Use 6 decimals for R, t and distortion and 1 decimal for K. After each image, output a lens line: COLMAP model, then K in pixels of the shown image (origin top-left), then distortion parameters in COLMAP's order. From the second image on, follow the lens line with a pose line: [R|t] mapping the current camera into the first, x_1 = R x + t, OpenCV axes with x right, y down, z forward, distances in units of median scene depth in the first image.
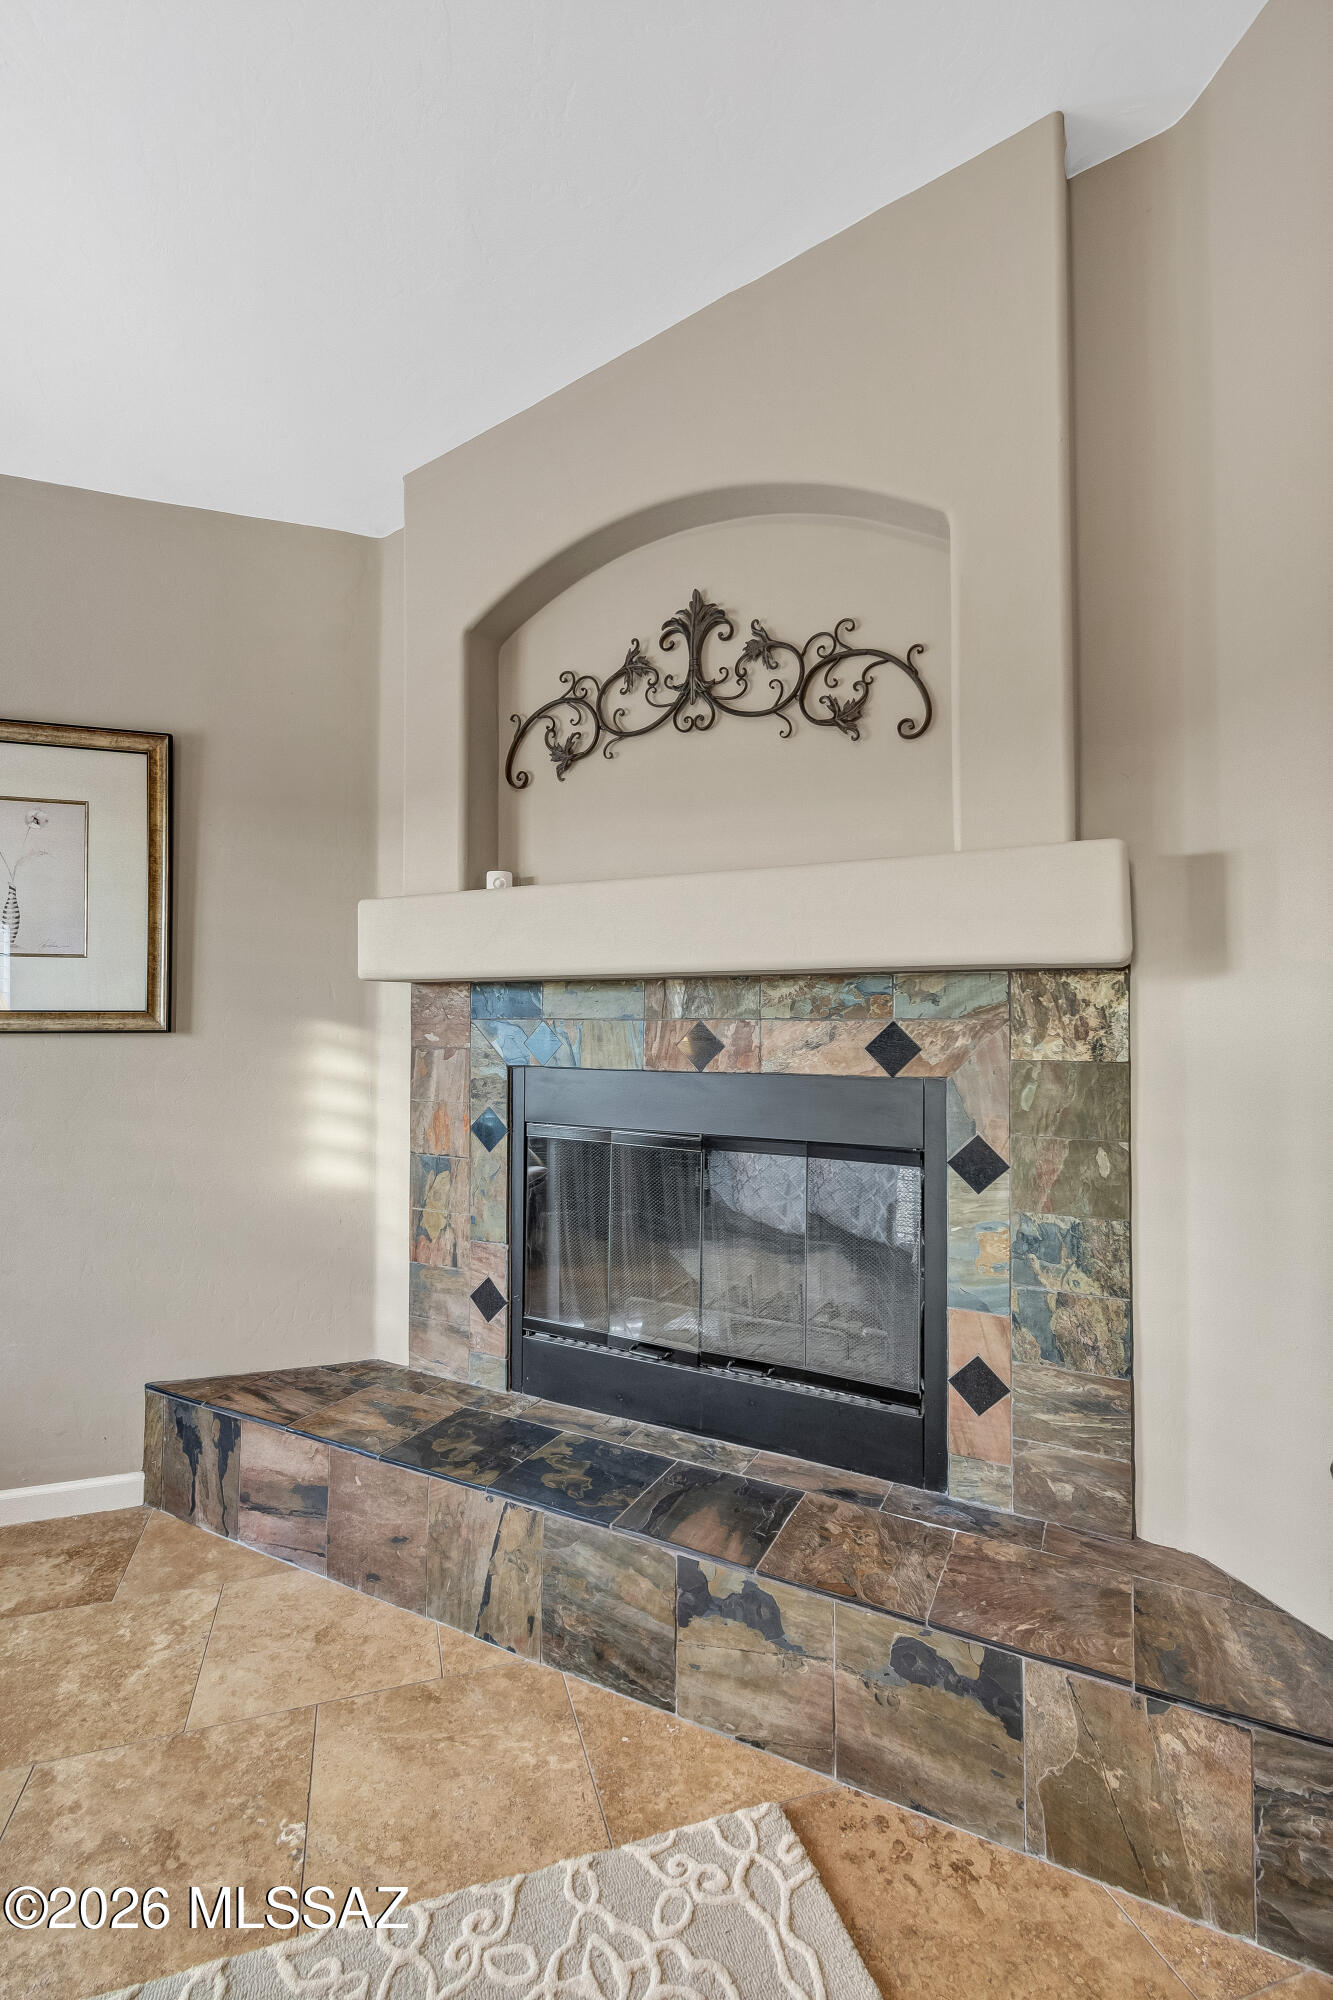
lens RADIAL K [[908.1, 0, 666.5], [0, 908.1, 1000.0], [0, 0, 1]] dist [0.002578, 0.000504]
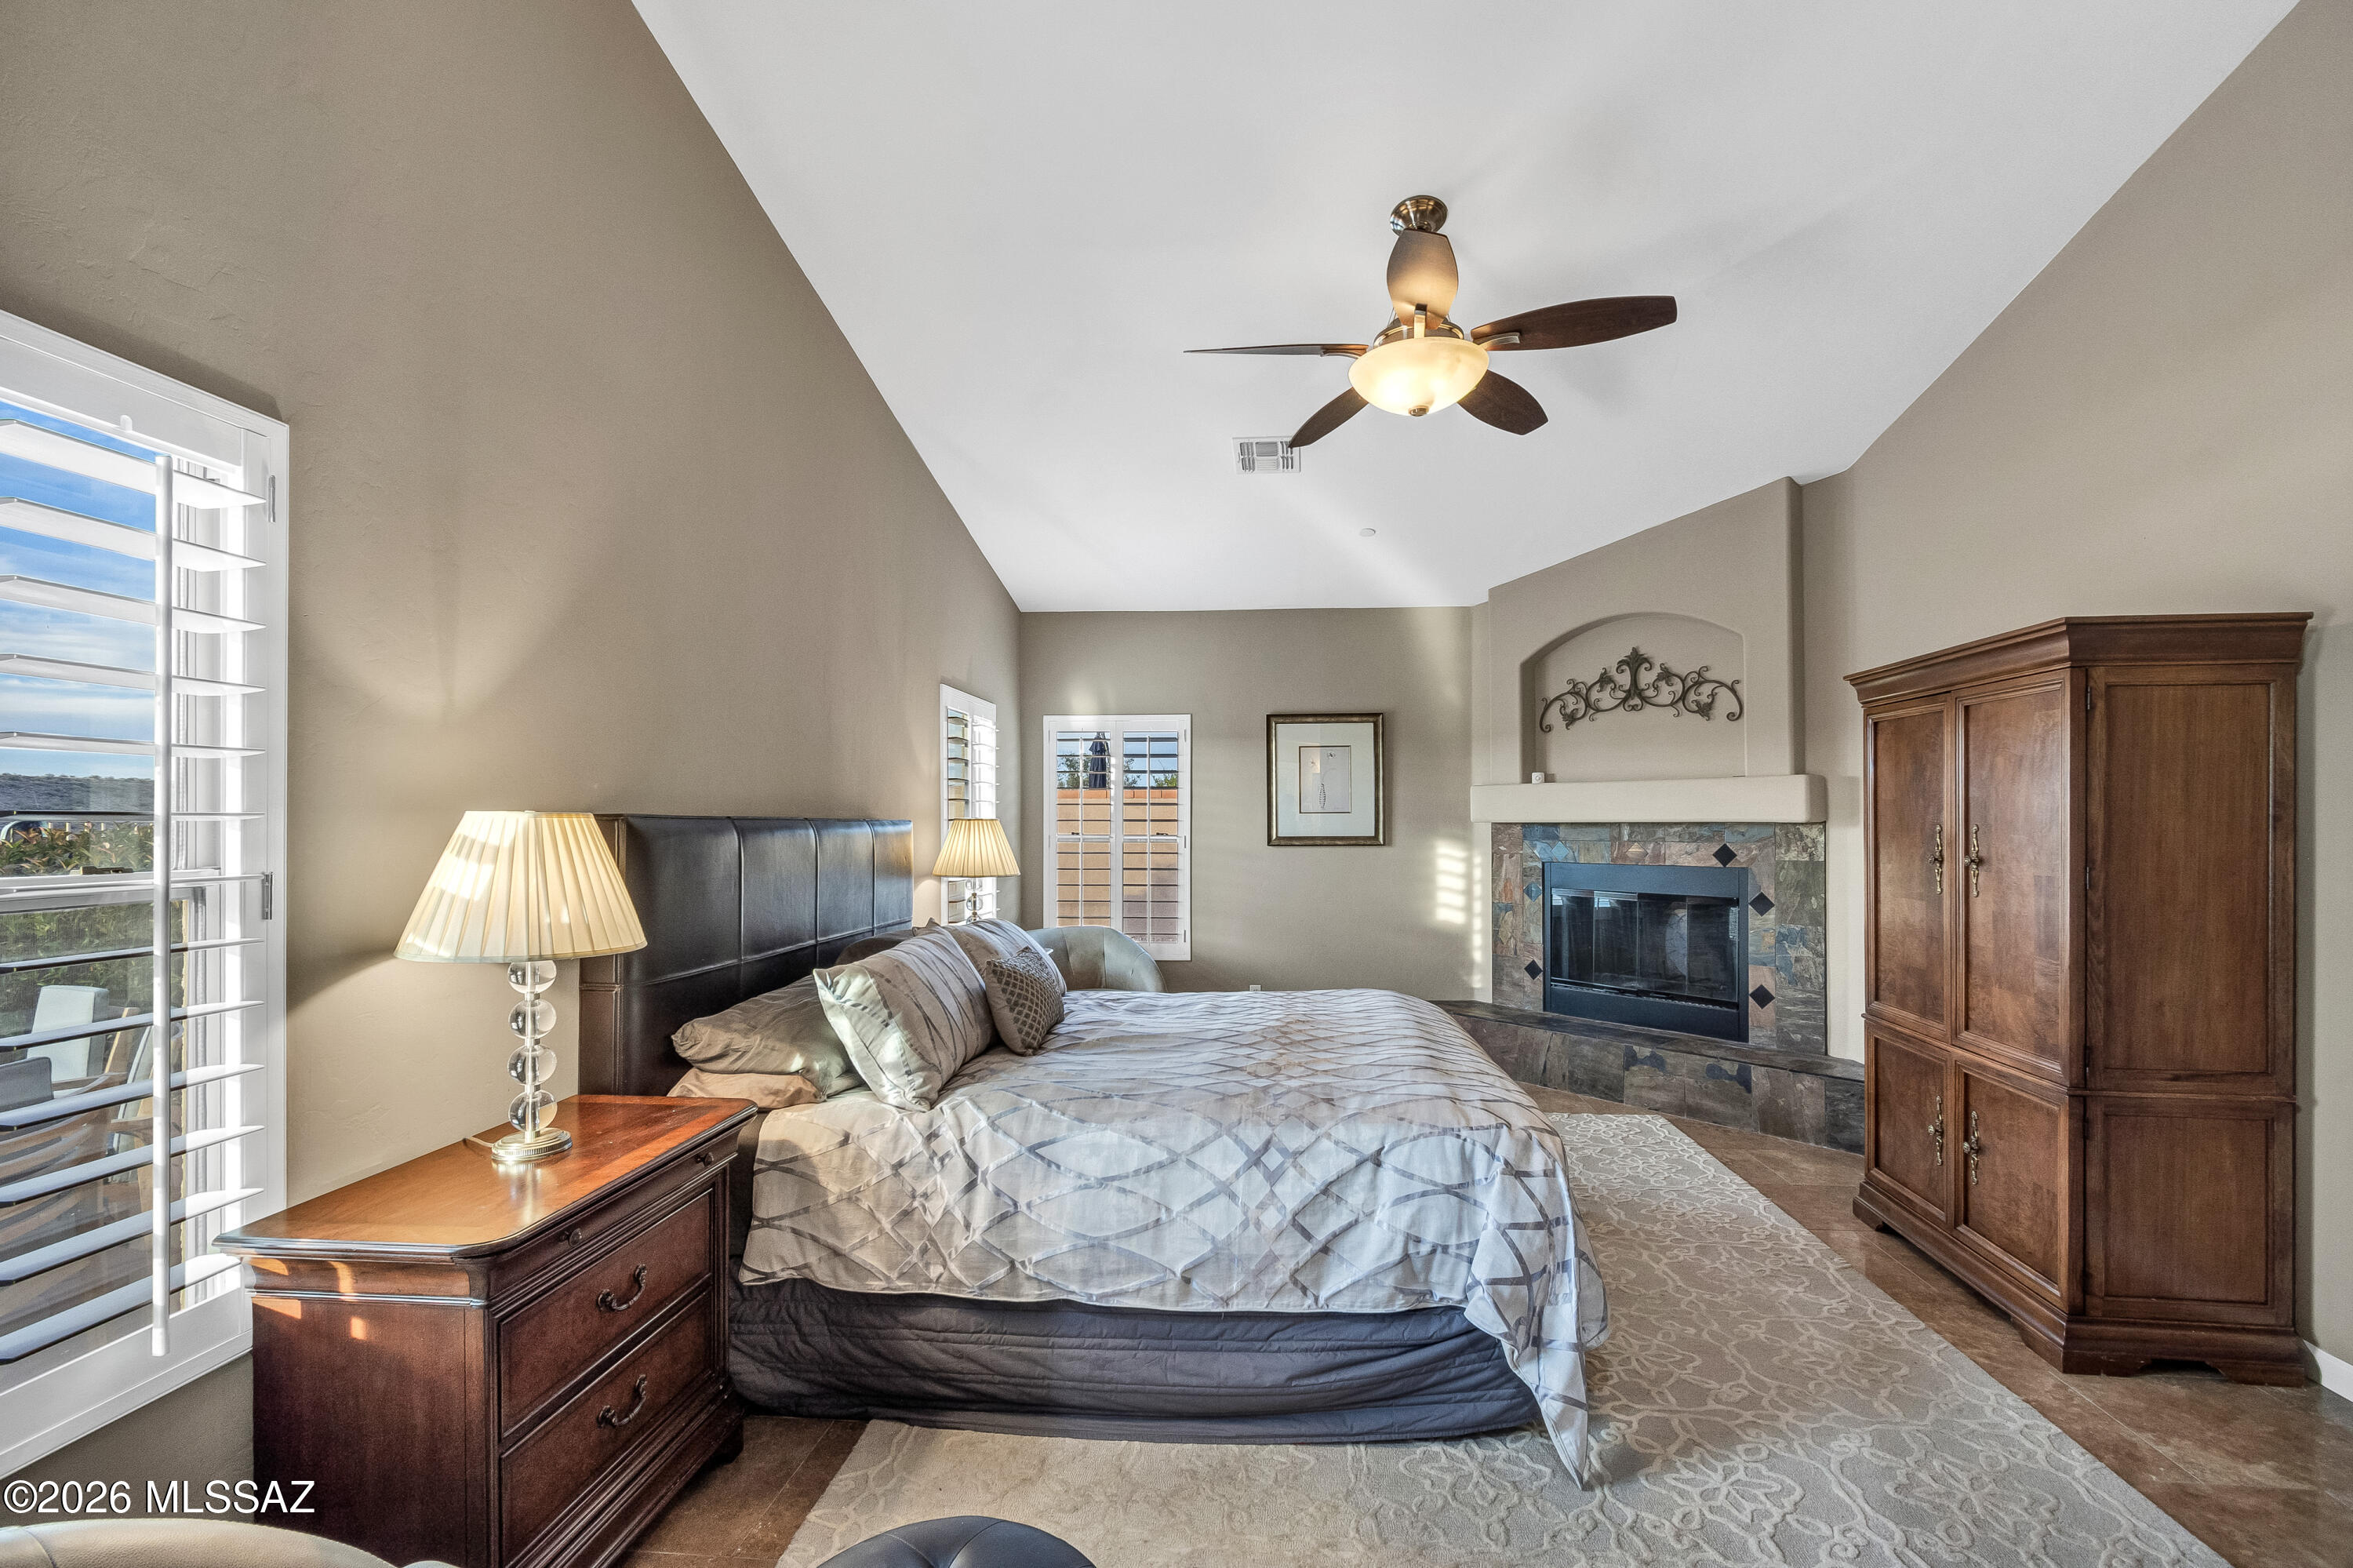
lens RADIAL K [[1068.4, 0, 1191.0], [0, 1068.4, 815.7], [0, 0, 1]] dist [0.002578, 0.000504]
pose [[0.920629, -0.005330, -0.390403, 0.058546], [0.011138, 0.999858, 0.012615, -0.094083], [0.390281, -0.015962, 0.920558, -1.996281]]
